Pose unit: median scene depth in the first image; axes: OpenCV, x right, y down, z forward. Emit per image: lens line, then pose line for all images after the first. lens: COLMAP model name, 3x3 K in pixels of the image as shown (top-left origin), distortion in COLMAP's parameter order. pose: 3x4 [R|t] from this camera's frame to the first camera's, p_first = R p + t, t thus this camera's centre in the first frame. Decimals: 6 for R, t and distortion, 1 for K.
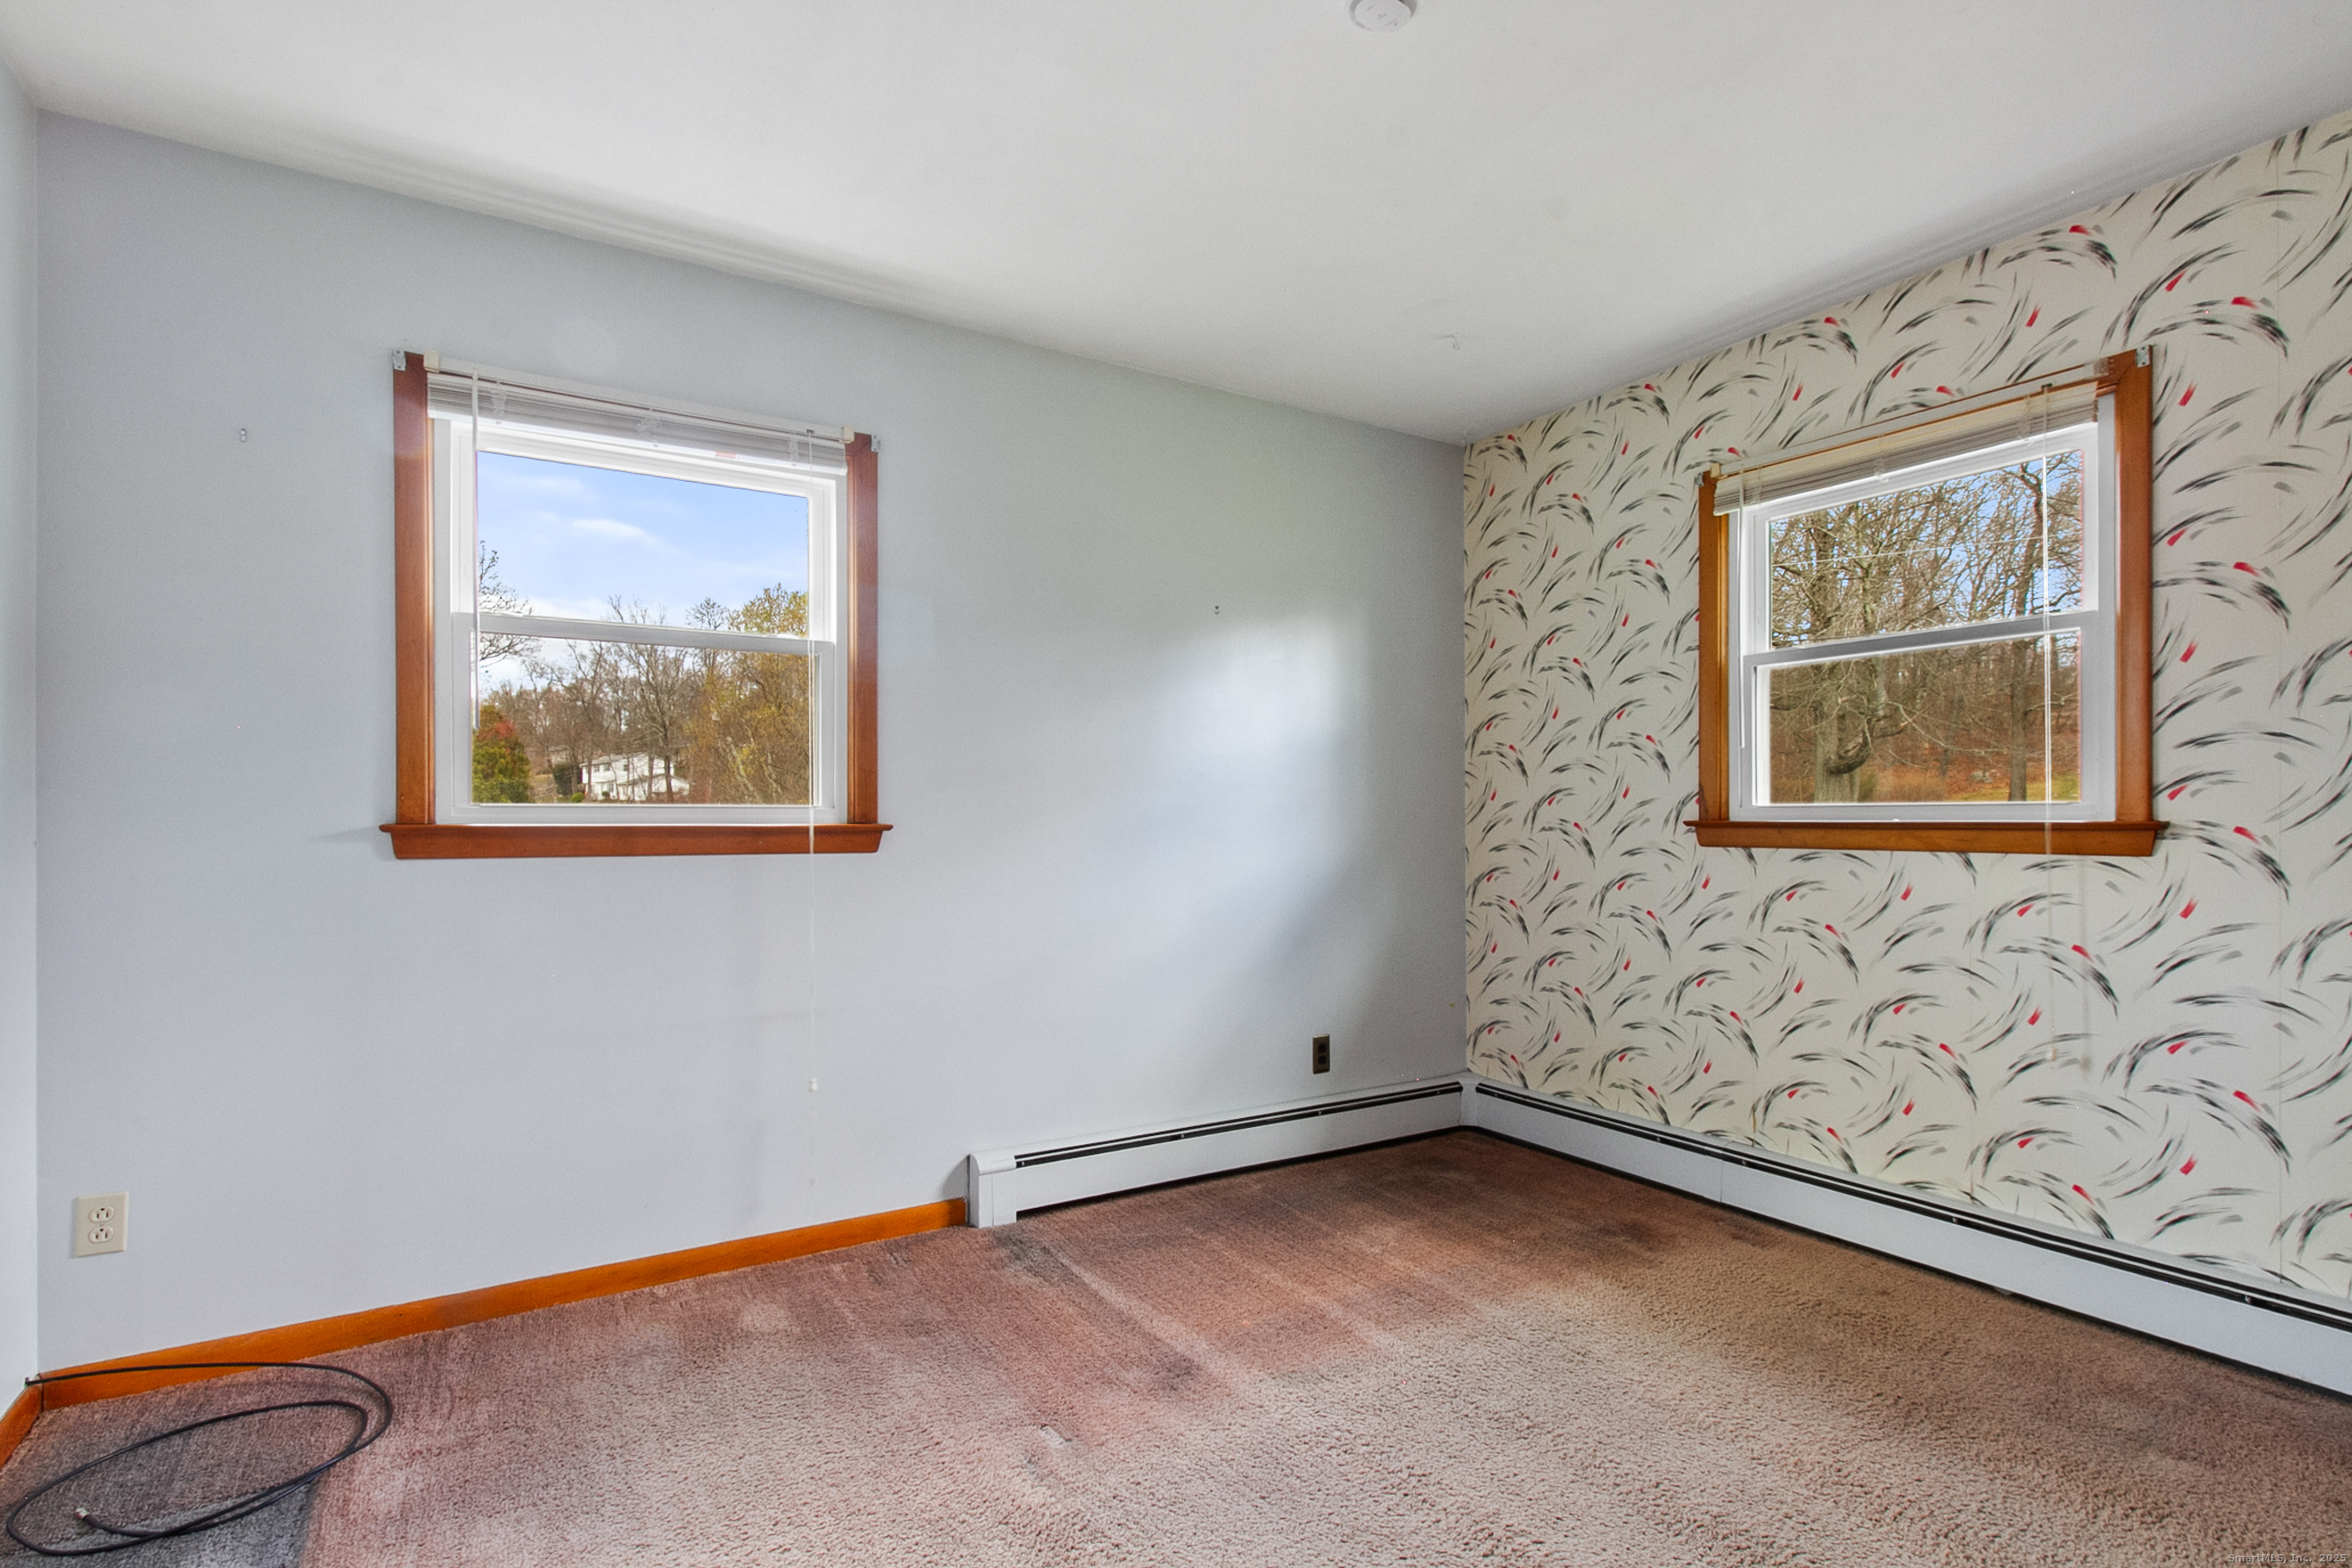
lens RADIAL K [[1116.2, 0, 1188.0], [0, 1116.2, 791.5], [0, 0, 1]] dist [0.002998, 0.000450]
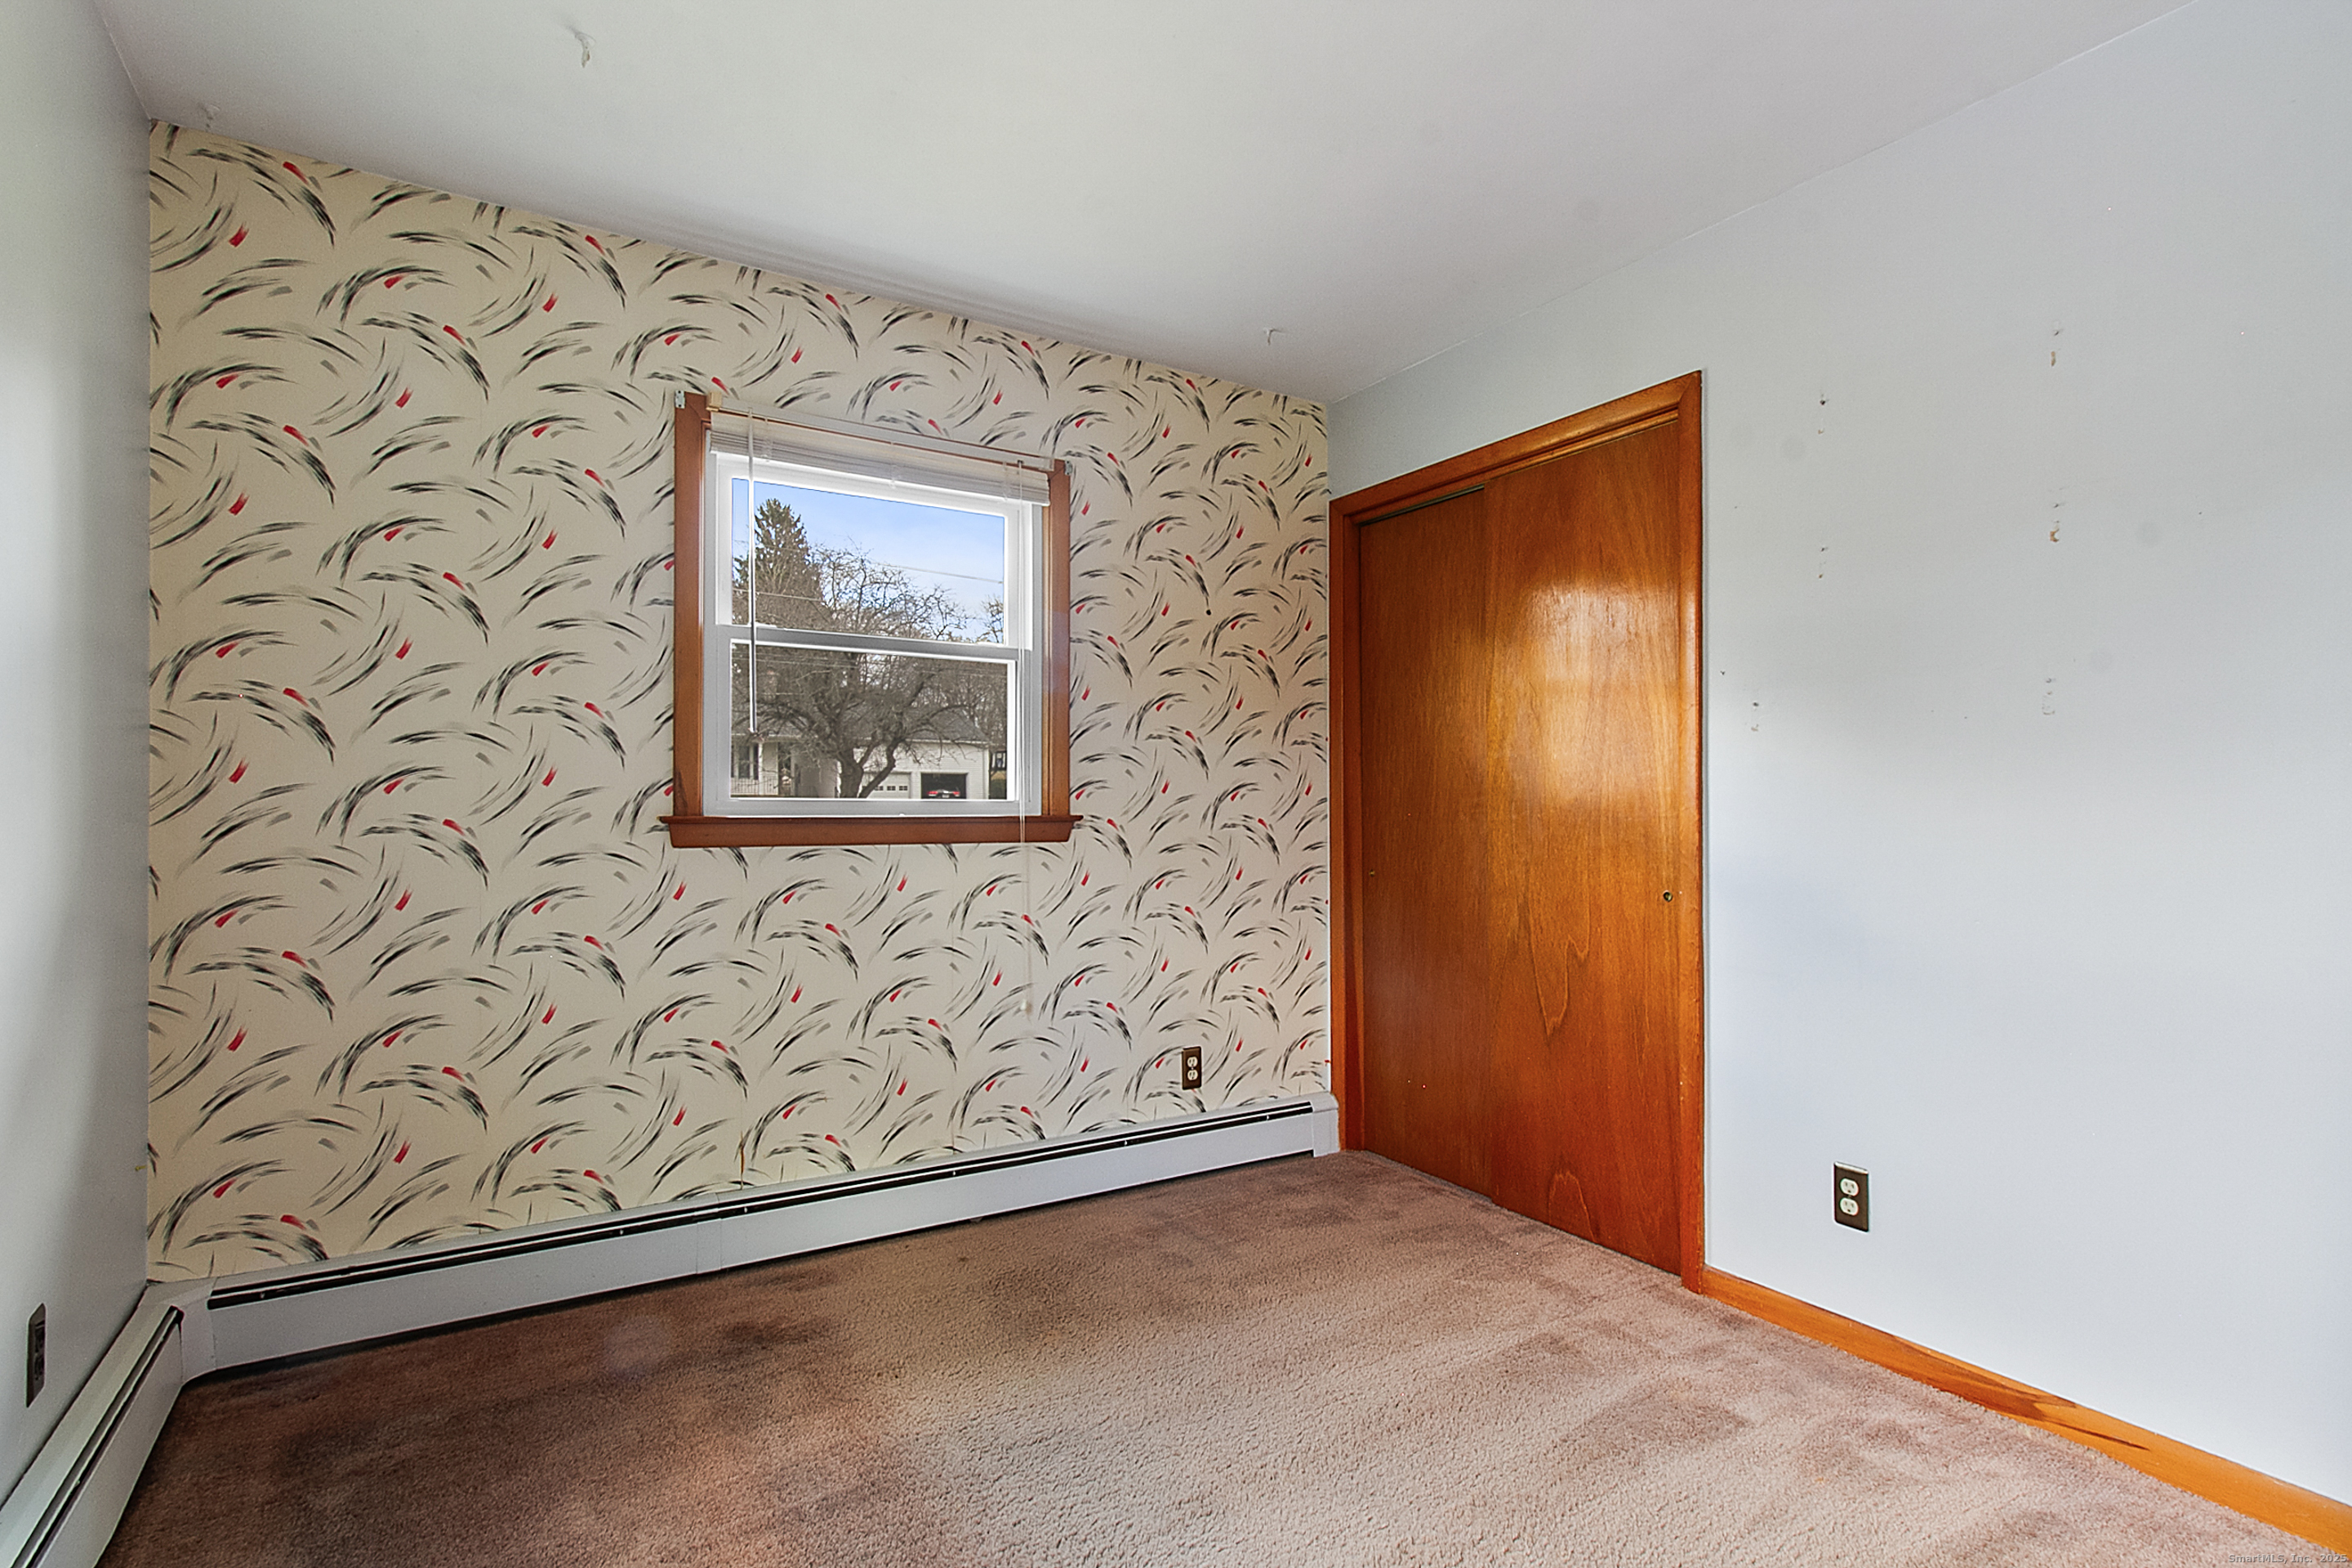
lens RADIAL K [[1177.3, 0, 1176.0], [0, 1177.3, 784.0], [0, 0, 1]] dist [0.014945, -0.000003]
pose [[0.002100, 0.024113, 0.999707, -0.422106], [-0.025275, 0.999391, -0.024053, 0.014799], [-0.999678, -0.025217, 0.002708, 0.664016]]
